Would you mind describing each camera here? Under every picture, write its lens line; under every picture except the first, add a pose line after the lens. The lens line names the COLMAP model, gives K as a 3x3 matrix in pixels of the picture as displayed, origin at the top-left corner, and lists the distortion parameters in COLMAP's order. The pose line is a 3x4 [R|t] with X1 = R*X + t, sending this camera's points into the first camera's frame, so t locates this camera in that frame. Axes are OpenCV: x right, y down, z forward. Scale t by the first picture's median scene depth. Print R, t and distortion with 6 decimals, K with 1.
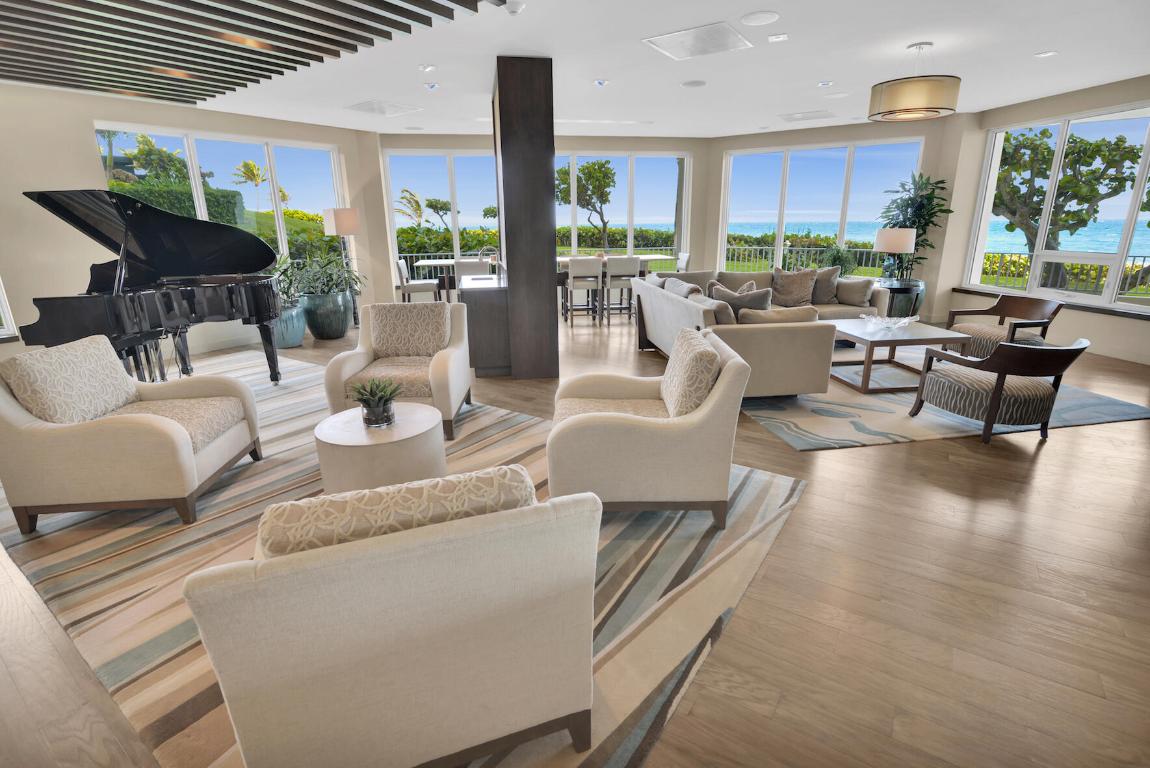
lens RADIAL K [[548.1, 0, 575.0], [0, 548.1, 384.0], [0, 0, 1]] dist [-0.000584, -0.000006]
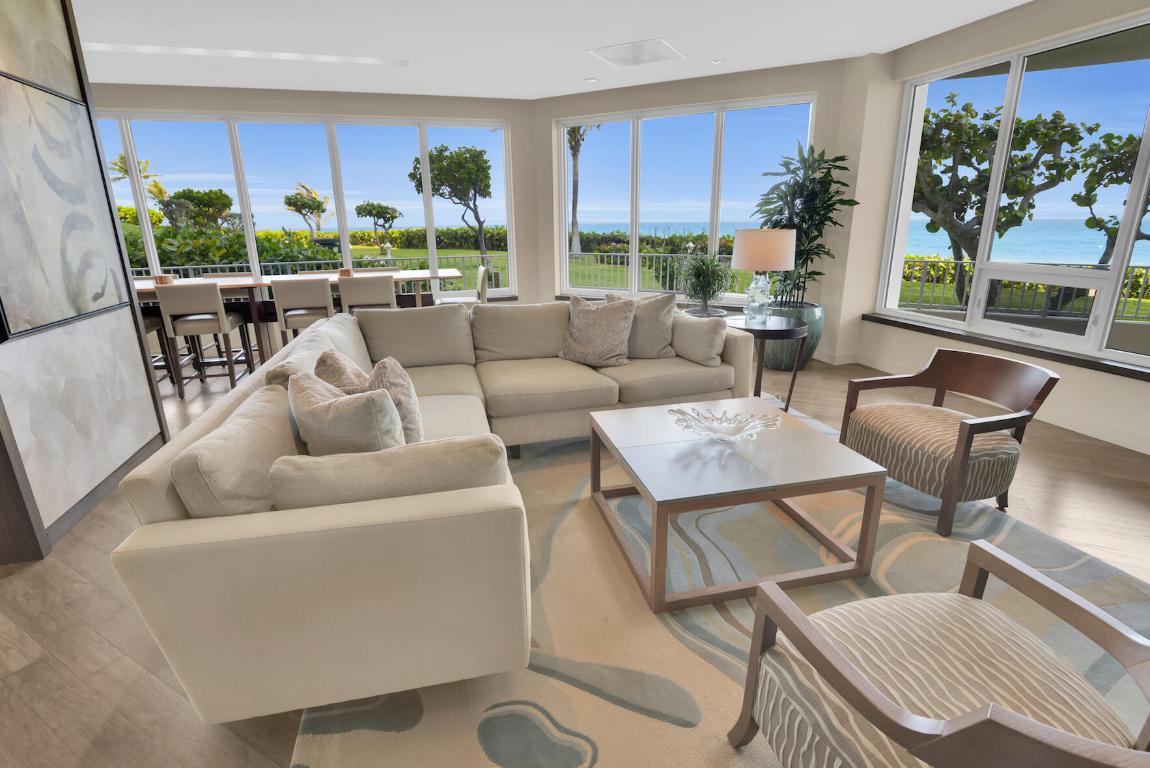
lens RADIAL K [[548.1, 0, 575.0], [0, 548.1, 384.0], [0, 0, 1]] dist [-0.000584, -0.000006]
pose [[0.994684, -0.030882, 0.098236, 0.258346], [0.030899, 0.999522, 0.001350, -0.099960], [-0.098231, 0.001692, 0.995162, 0.348813]]
